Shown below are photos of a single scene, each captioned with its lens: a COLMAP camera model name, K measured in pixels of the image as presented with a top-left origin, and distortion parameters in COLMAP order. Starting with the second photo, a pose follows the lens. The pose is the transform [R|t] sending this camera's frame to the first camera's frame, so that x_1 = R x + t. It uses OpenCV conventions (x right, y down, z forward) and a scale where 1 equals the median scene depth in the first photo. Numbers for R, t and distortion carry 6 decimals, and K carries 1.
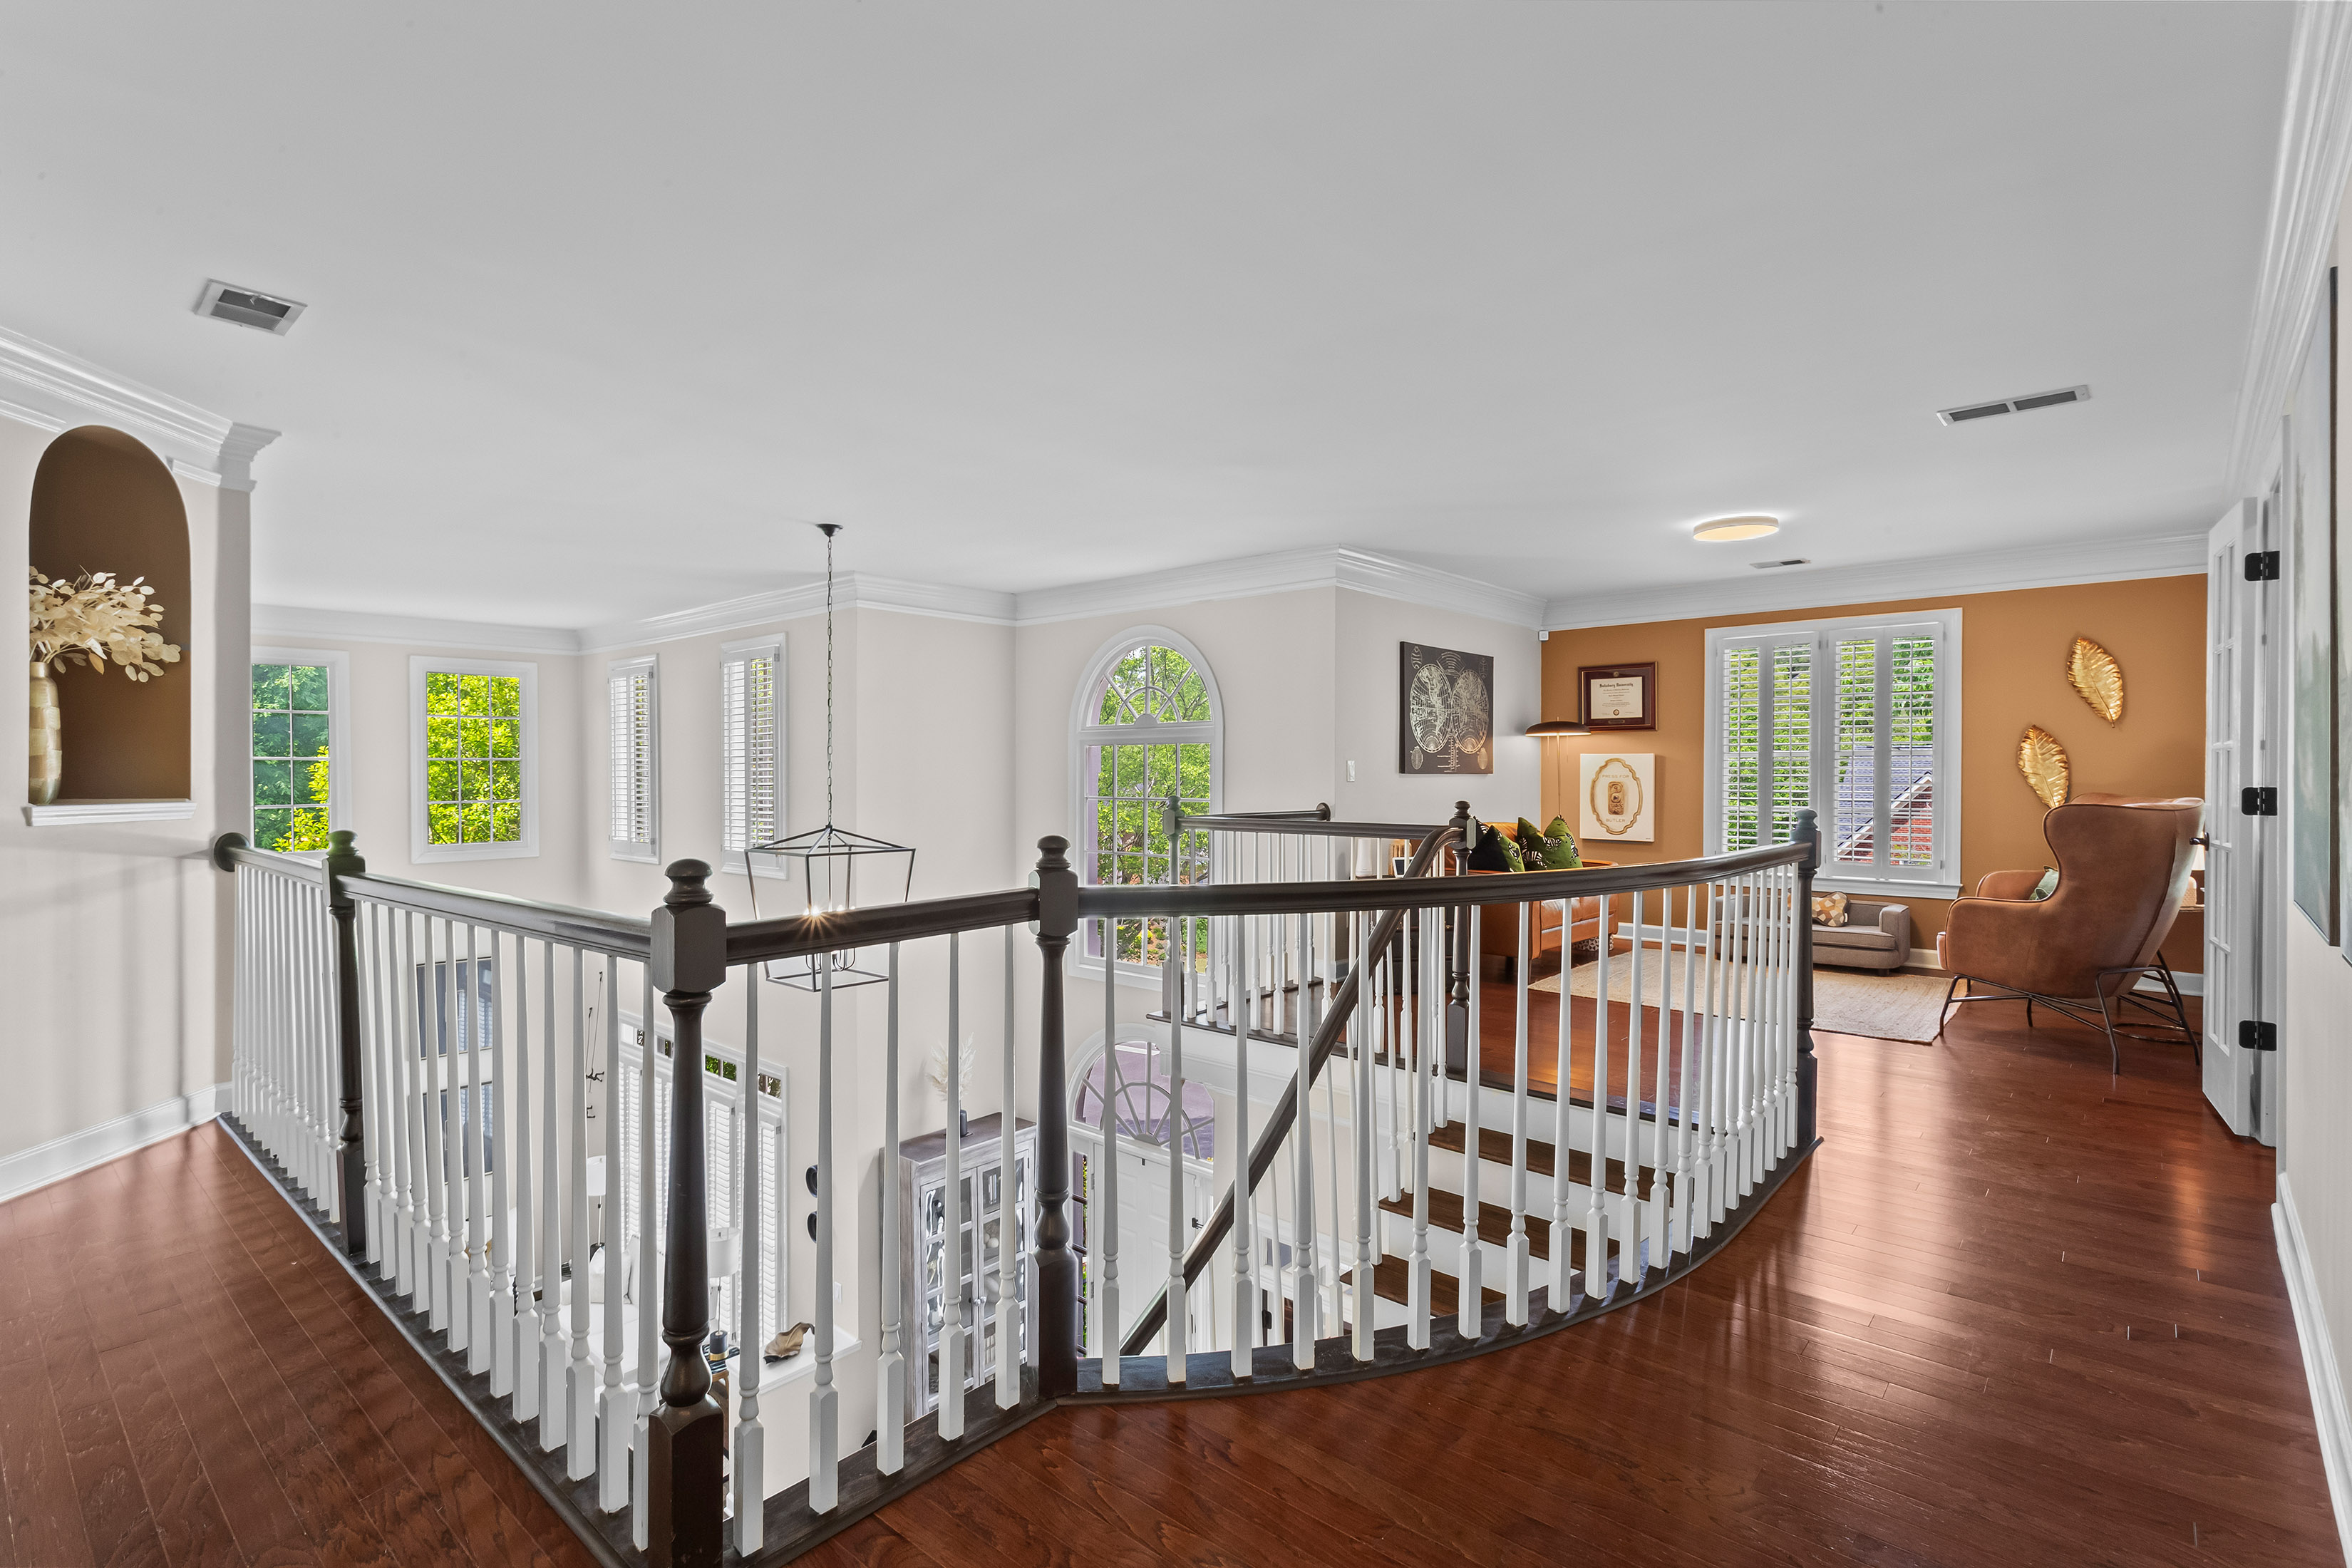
lens RADIAL K [[1130.9, 0, 1159.8], [0, 1130.9, 779.1], [0, 0, 1]] dist [-0.002073, 0.003095]
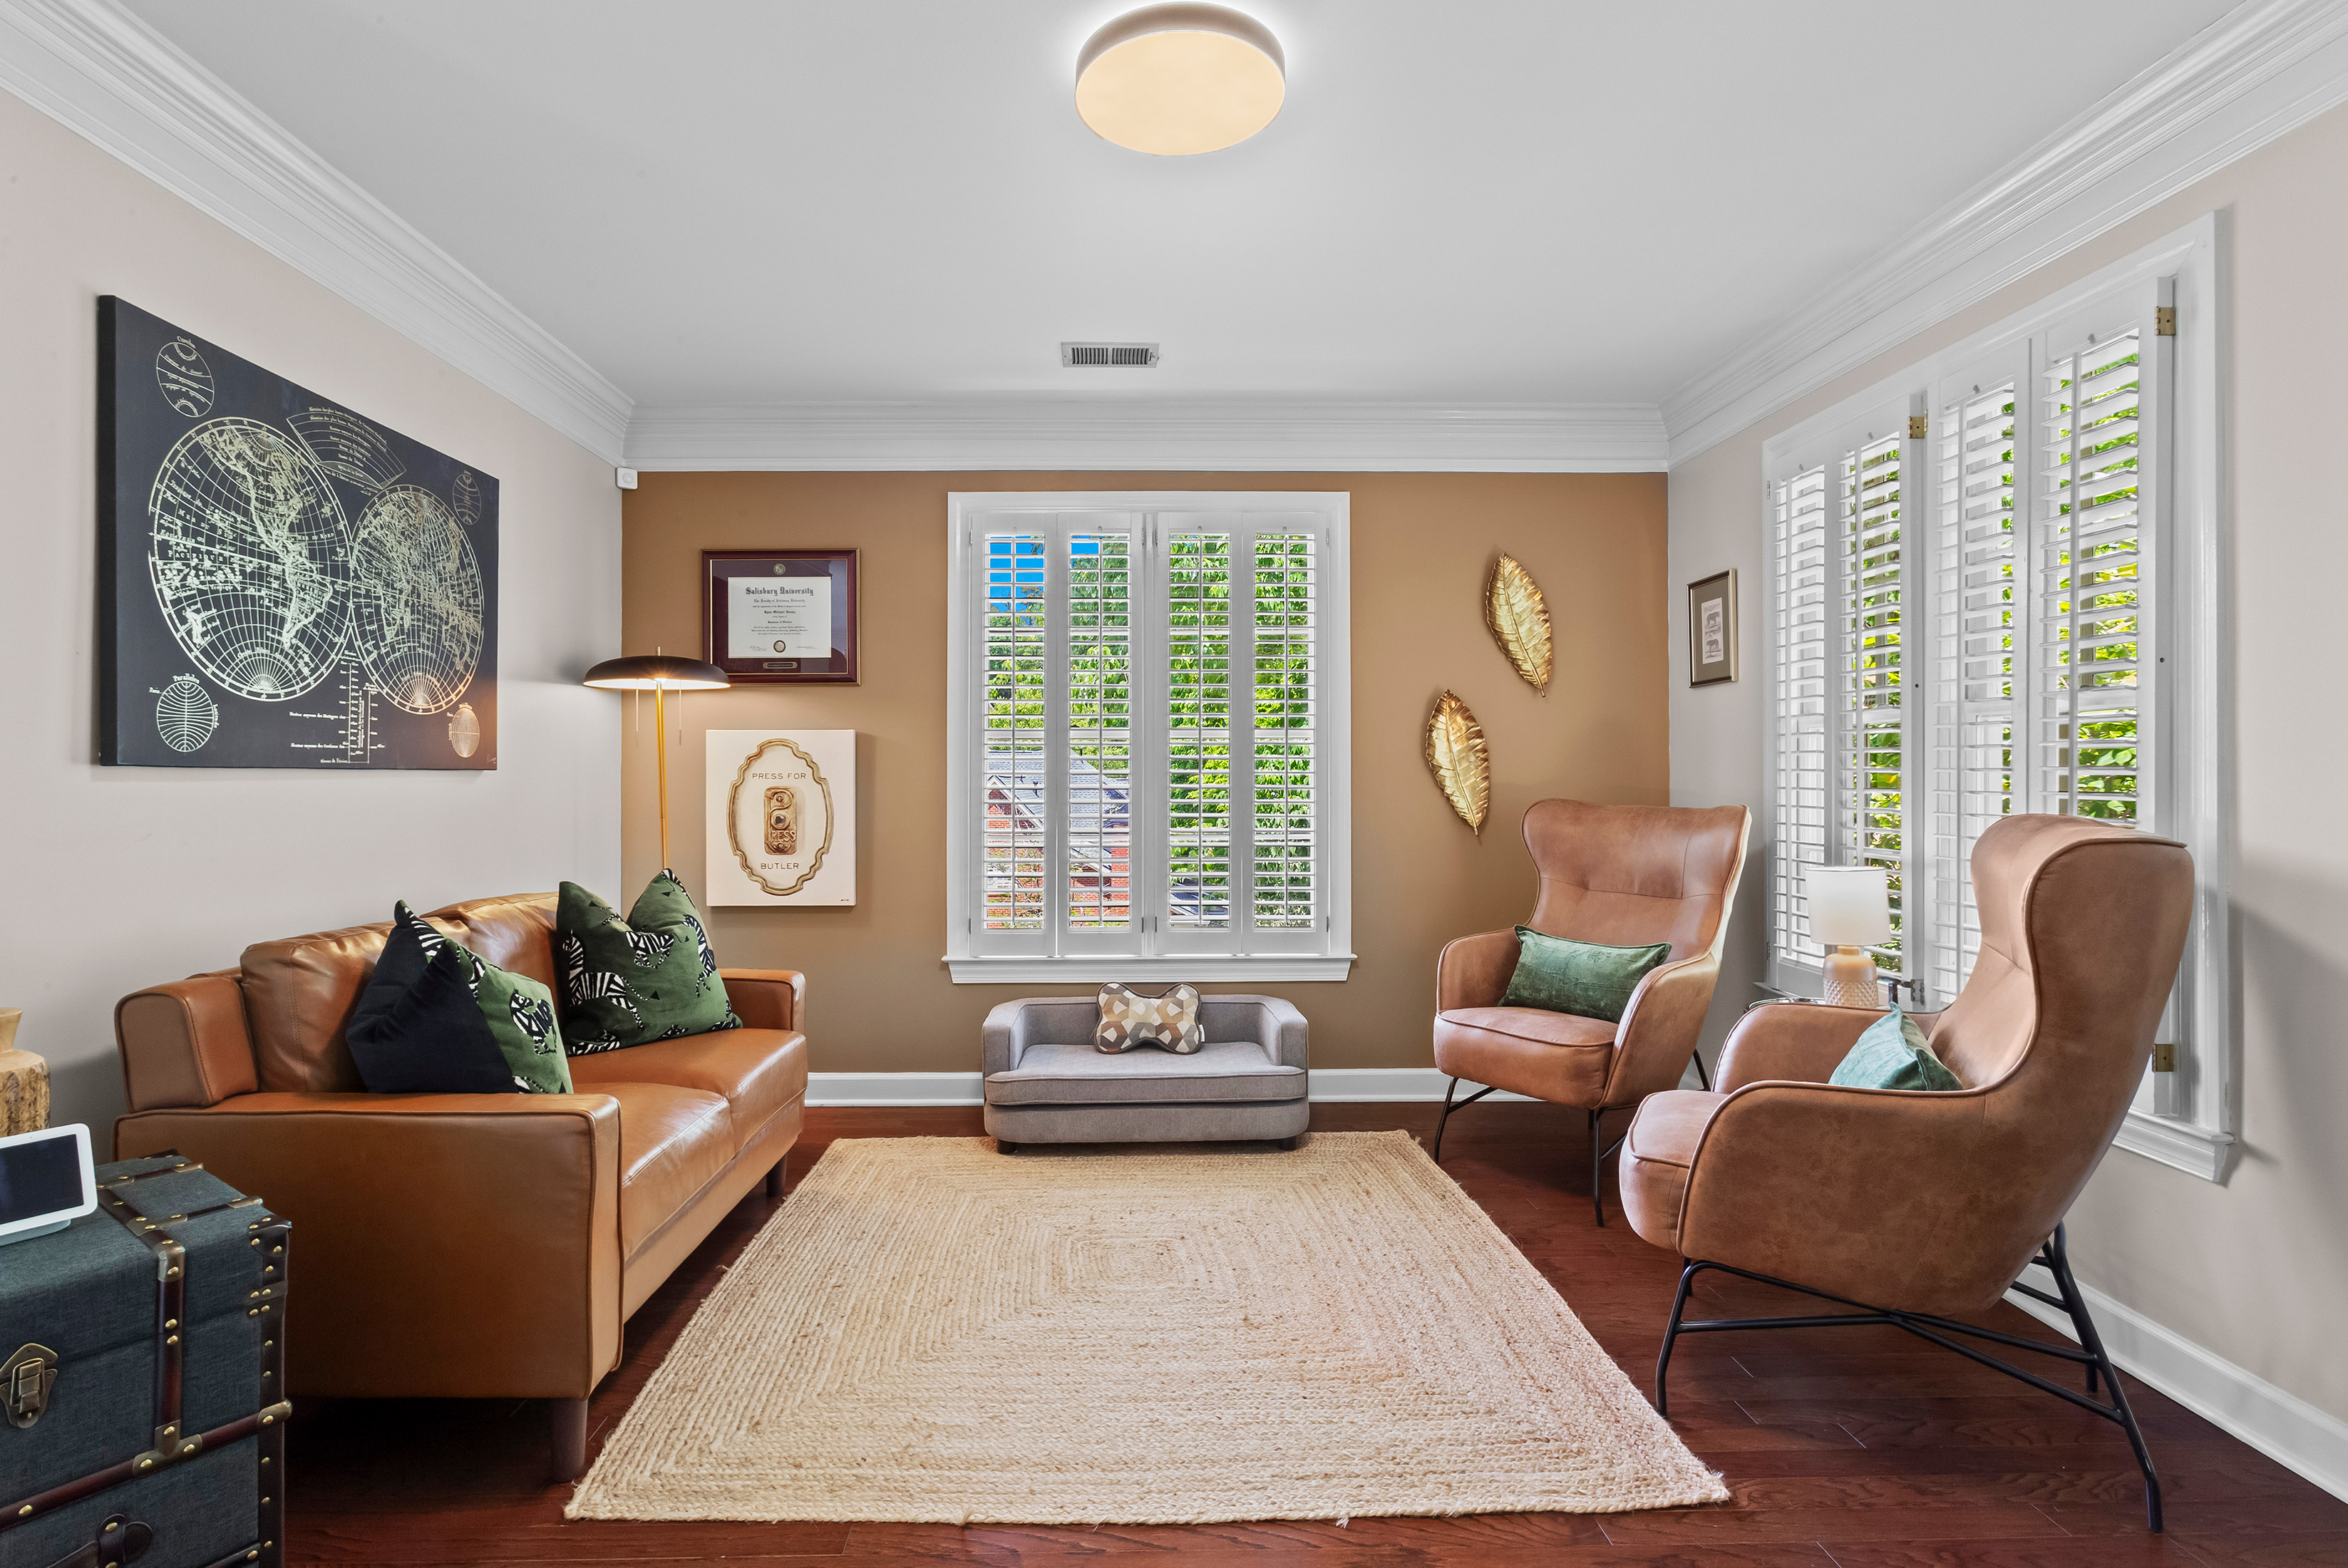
lens RADIAL K [[1198.6, 0, 1160.0], [0, 1198.6, 769.6], [0, 0, 1]] dist [-0.002966, 0.000069]
pose [[0.735160, 0.001102, 0.677893, 0.189191], [0.006638, 0.999939, -0.008823, 0.000396], [-0.677861, 0.010986, 0.735108, 0.555791]]
